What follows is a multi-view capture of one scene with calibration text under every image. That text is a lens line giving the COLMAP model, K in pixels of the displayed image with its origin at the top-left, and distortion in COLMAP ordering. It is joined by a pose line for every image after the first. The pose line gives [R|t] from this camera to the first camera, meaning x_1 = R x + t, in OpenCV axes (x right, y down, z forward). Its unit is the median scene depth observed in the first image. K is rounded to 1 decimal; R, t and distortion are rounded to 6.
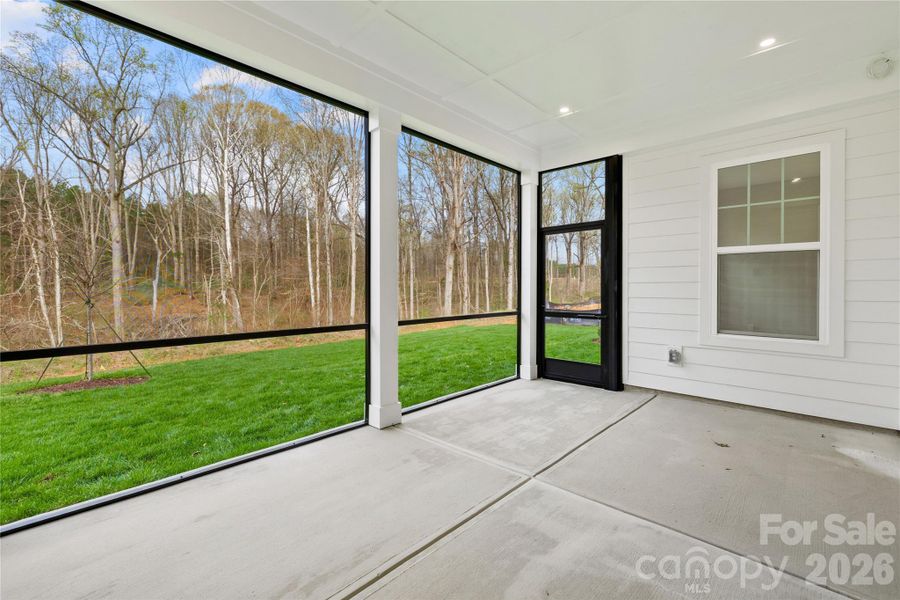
lens RADIAL K [[383.6, 0, 467.1], [0, 383.6, 285.6], [0, 0, 1]] dist [-0.002591, -0.000030]
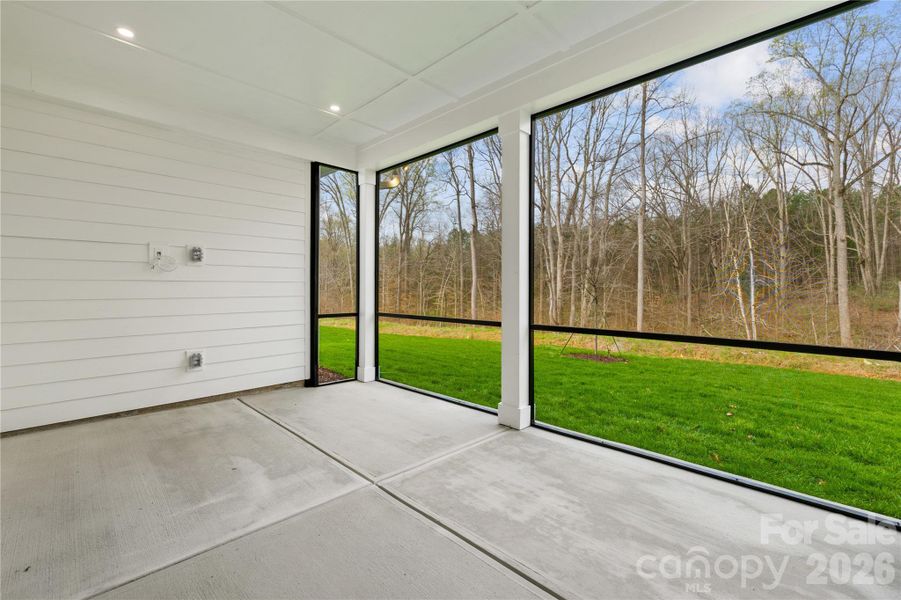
lens RADIAL K [[384.0, 0, 447.7], [0, 384.0, 294.7], [0, 0, 1]] dist [-0.002591, -0.000030]
pose [[-0.033538, 0.014362, -0.999334, 0.843171], [0.004443, 0.999889, 0.014221, 0.003066], [0.999428, -0.003963, -0.033598, 0.906135]]
